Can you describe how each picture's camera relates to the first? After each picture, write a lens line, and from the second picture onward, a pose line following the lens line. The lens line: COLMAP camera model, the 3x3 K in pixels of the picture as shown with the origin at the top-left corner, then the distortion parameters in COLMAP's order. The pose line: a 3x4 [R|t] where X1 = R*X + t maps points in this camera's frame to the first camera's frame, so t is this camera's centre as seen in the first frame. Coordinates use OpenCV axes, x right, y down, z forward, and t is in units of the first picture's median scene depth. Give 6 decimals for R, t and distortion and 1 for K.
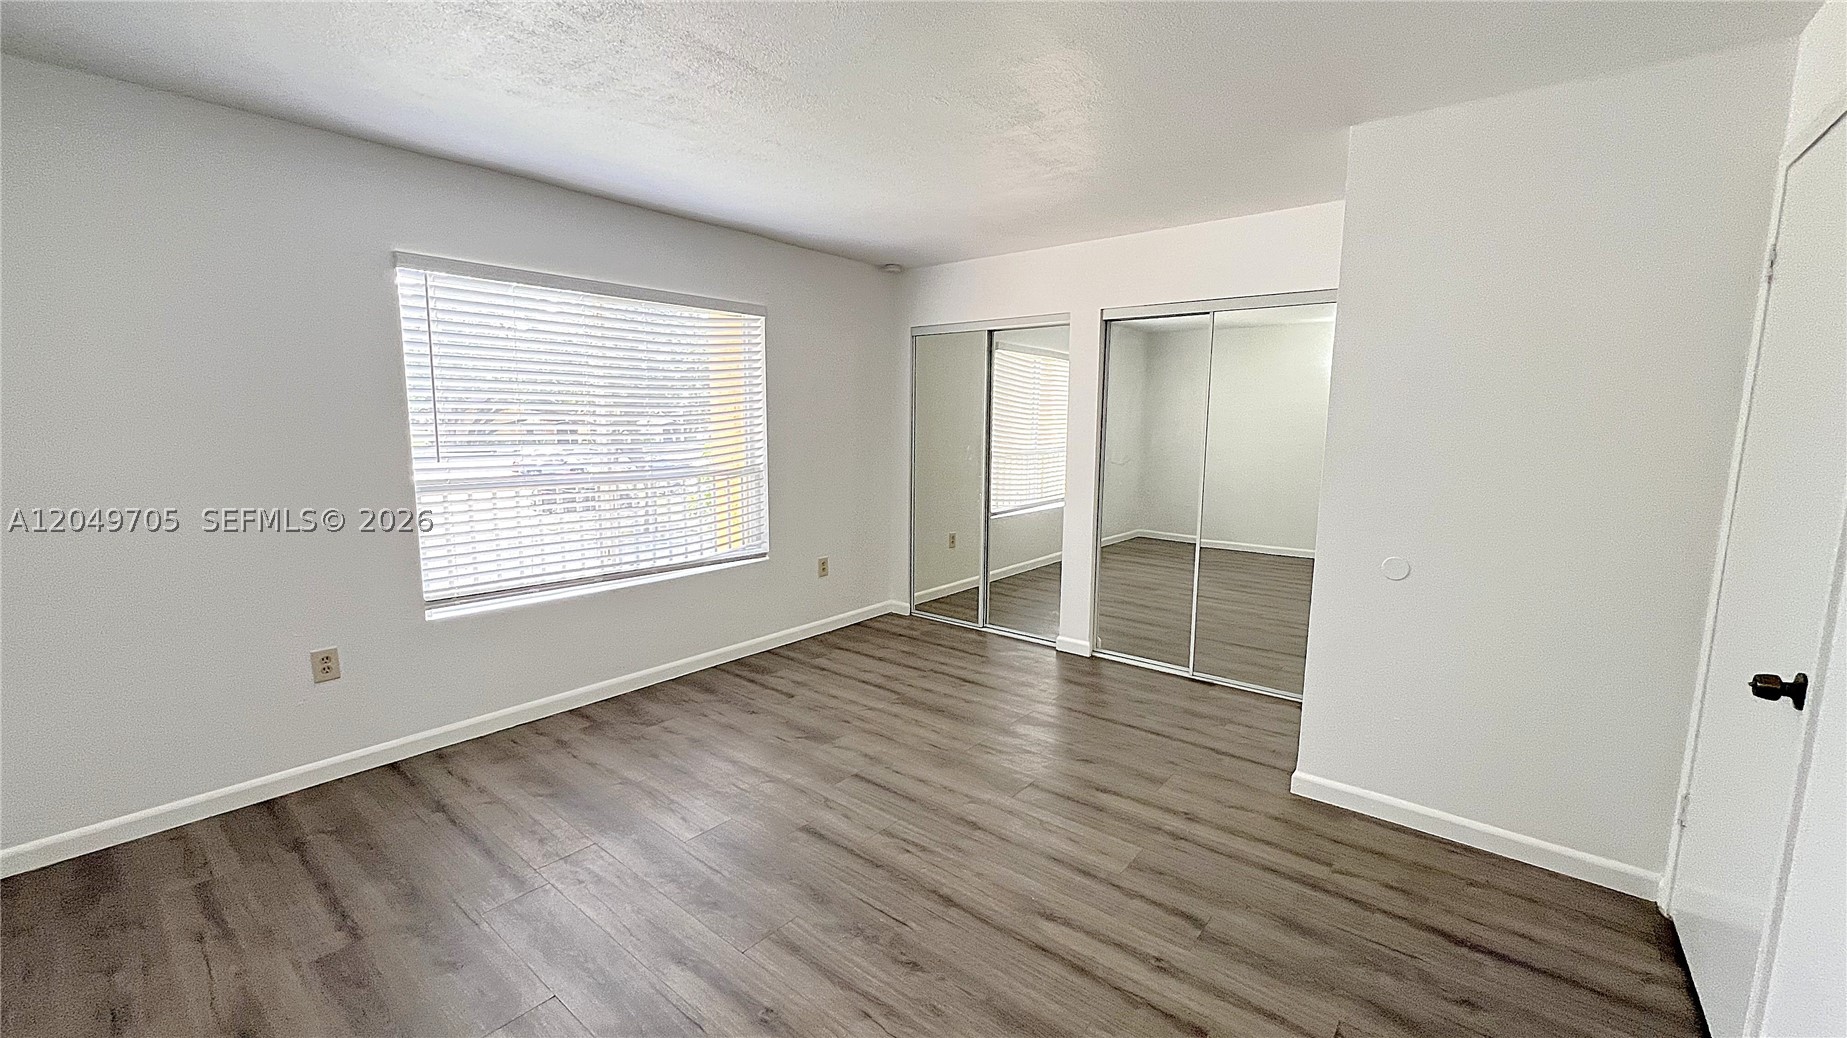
lens RADIAL K [[735.4, 0, 916.2], [0, 735.4, 519.4], [0, 0, 1]] dist [-0.001484, 0.000738]
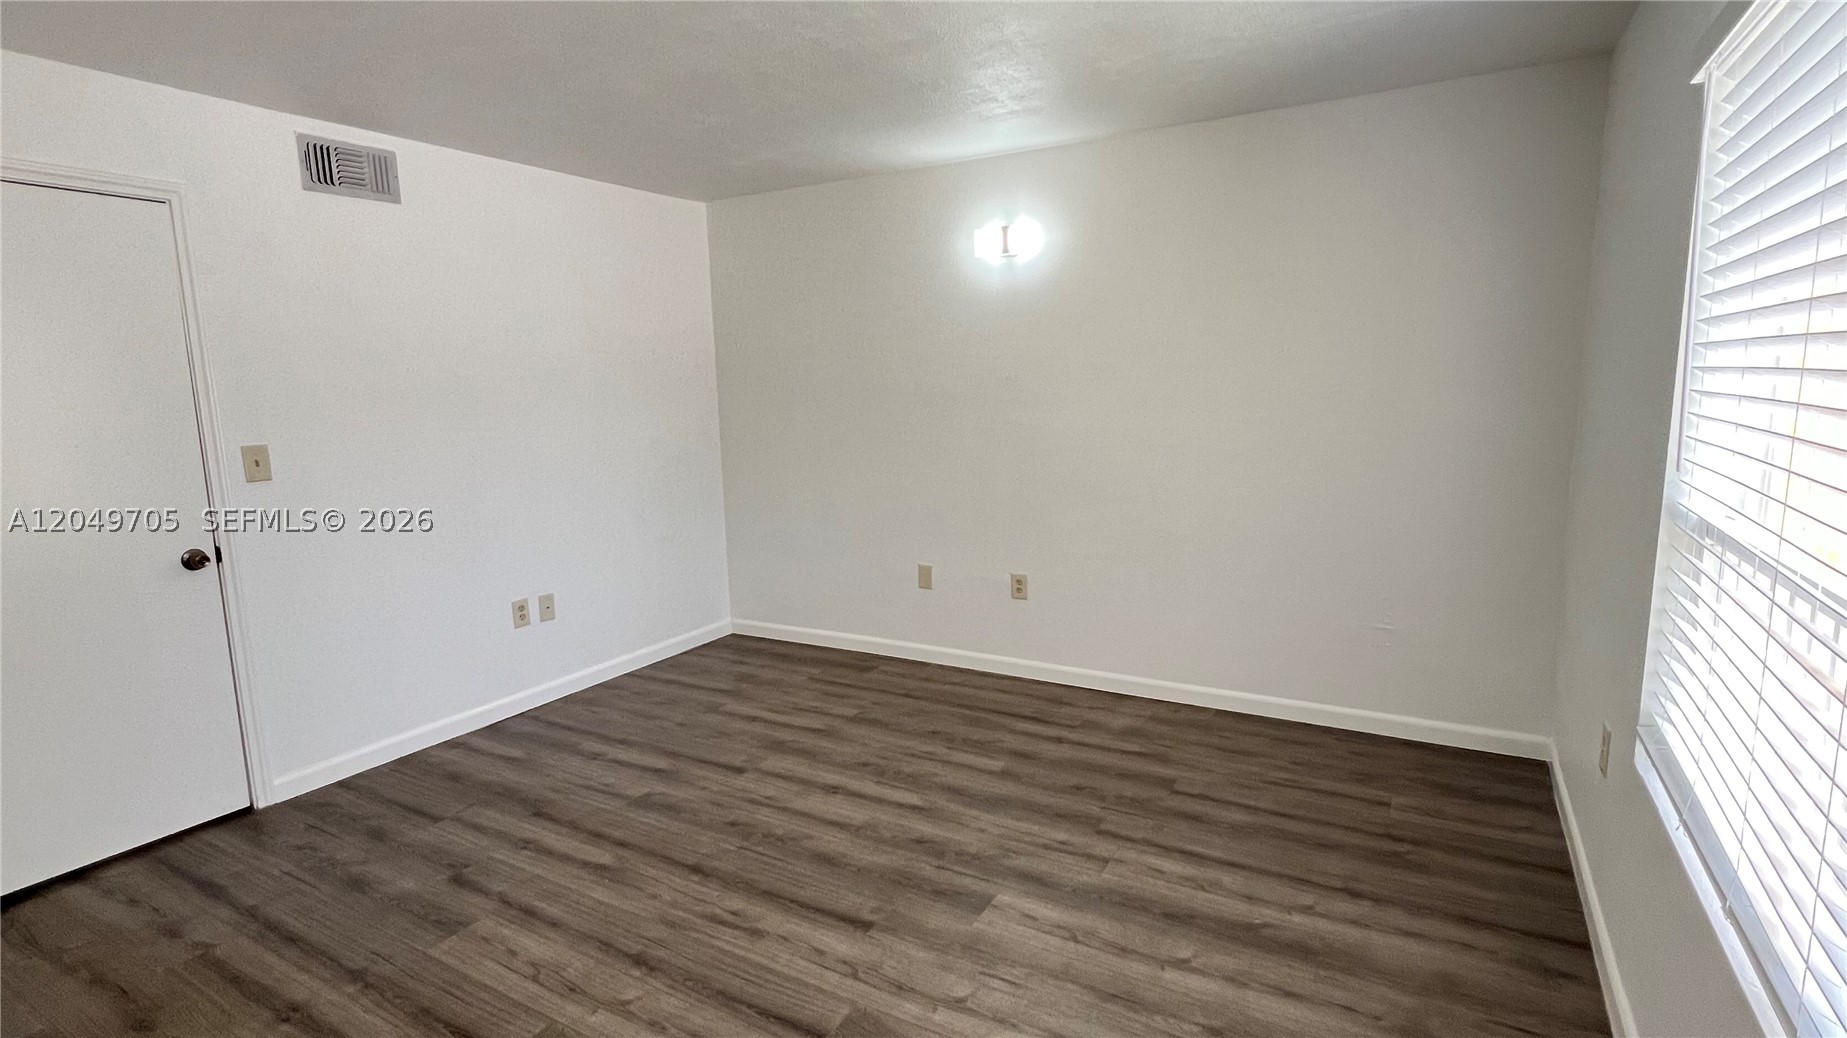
lens RADIAL K [[888.7, 0, 910.8], [0, 888.7, 529.5], [0, 0, 1]] dist [-0.004458, -0.000635]
pose [[-0.988150, 0.038649, -0.148547, -0.065410], [-0.007137, 0.955163, 0.295994, -0.221303], [0.153326, 0.293547, -0.943568, 1.563328]]
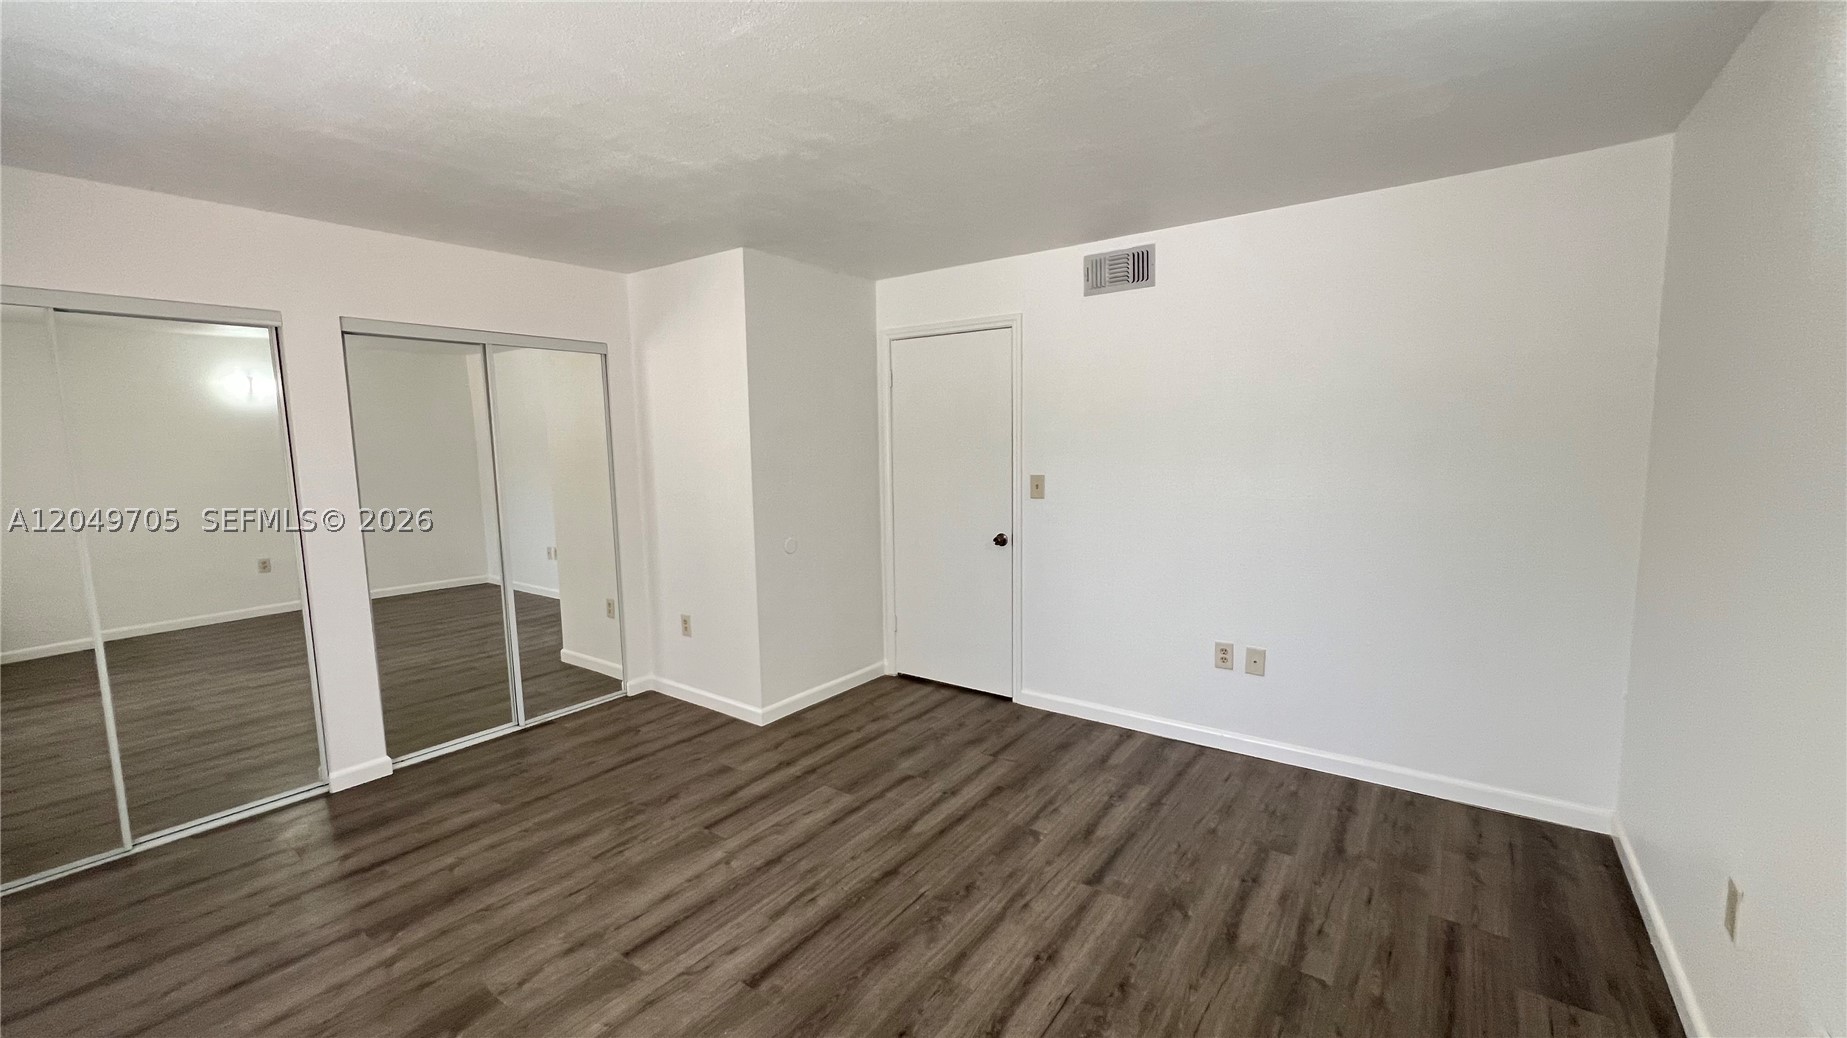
lens RADIAL K [[735.4, 0, 925.7], [0, 735.4, 518.6], [0, 0, 1]] dist [-0.001484, 0.000738]
pose [[-0.053108, -0.117265, 0.991680, -0.783207], [0.157033, 0.979745, 0.124263, -0.119387], [-0.986164, 0.162325, -0.033618, 0.677491]]
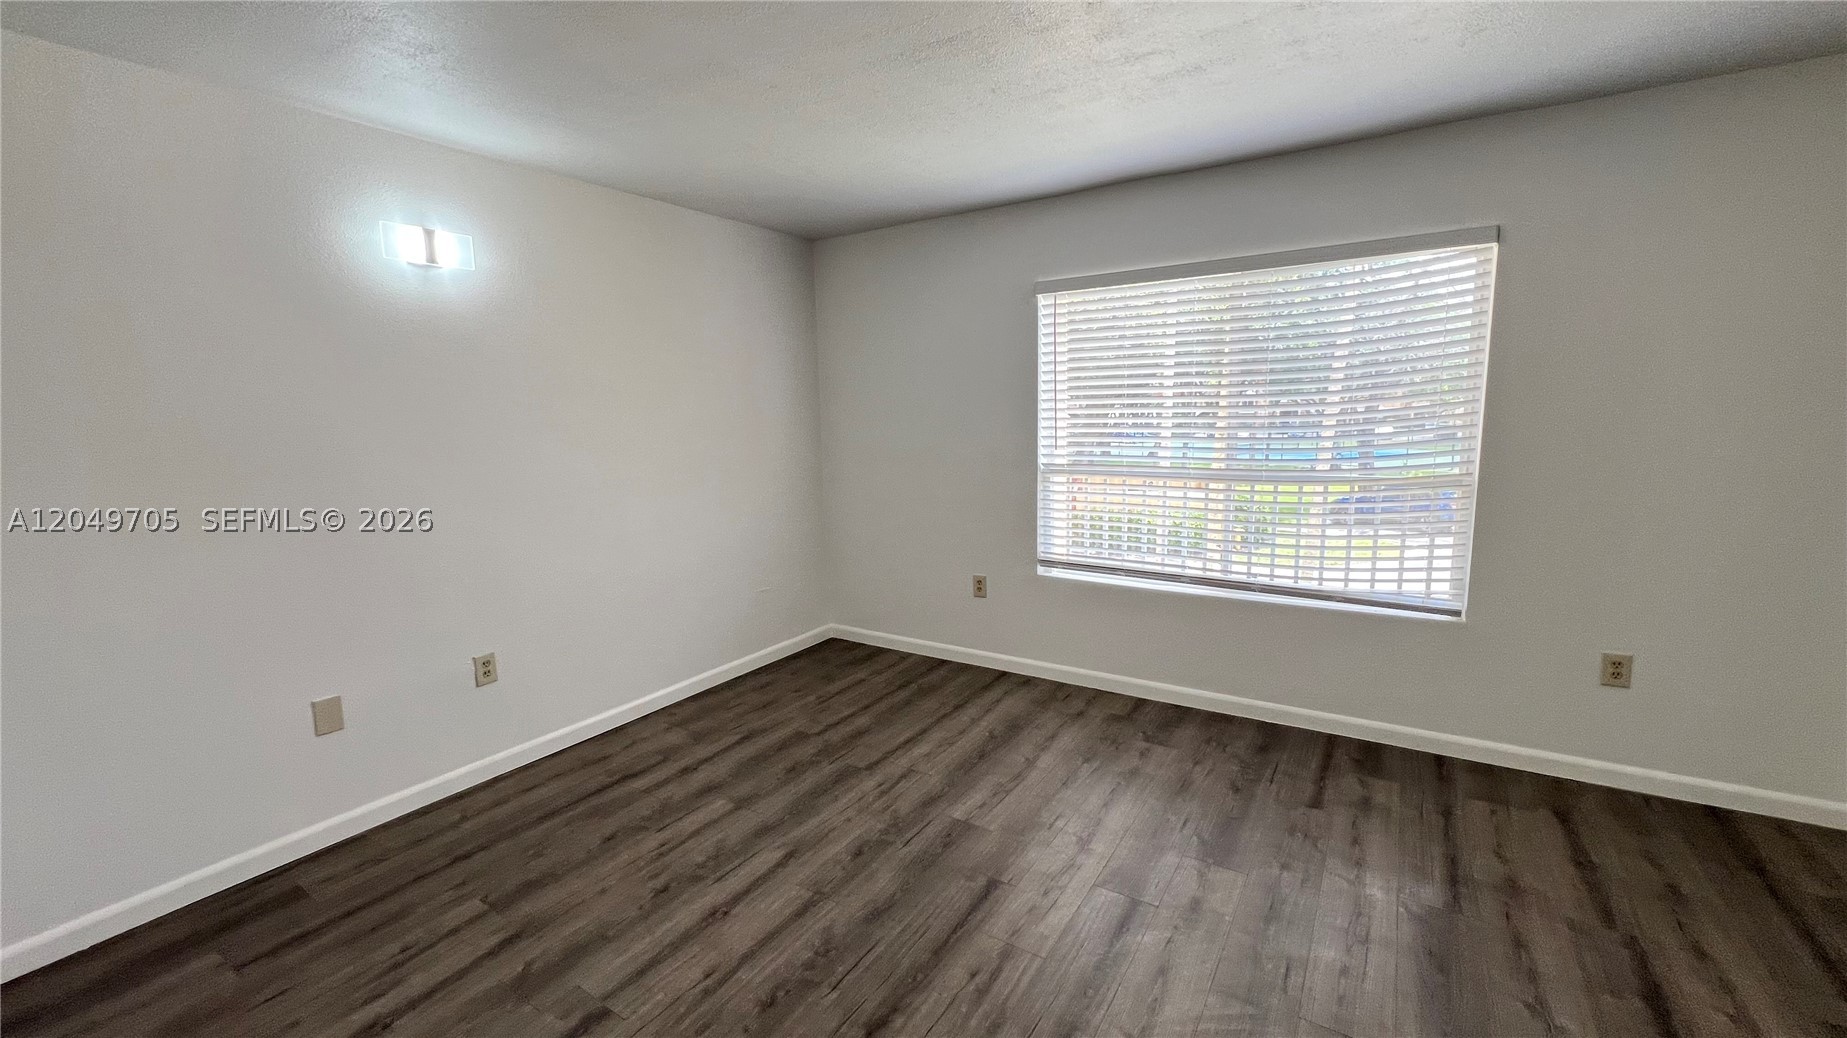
lens RADIAL K [[735.4, 0, 924.7], [0, 735.4, 520.2], [0, 0, 1]] dist [-0.001484, 0.000738]
pose [[0.115433, 0.134415, -0.984179, 0.571229], [-0.115767, 0.985870, 0.121067, -0.089583], [0.986546, 0.099961, 0.129363, 0.676598]]
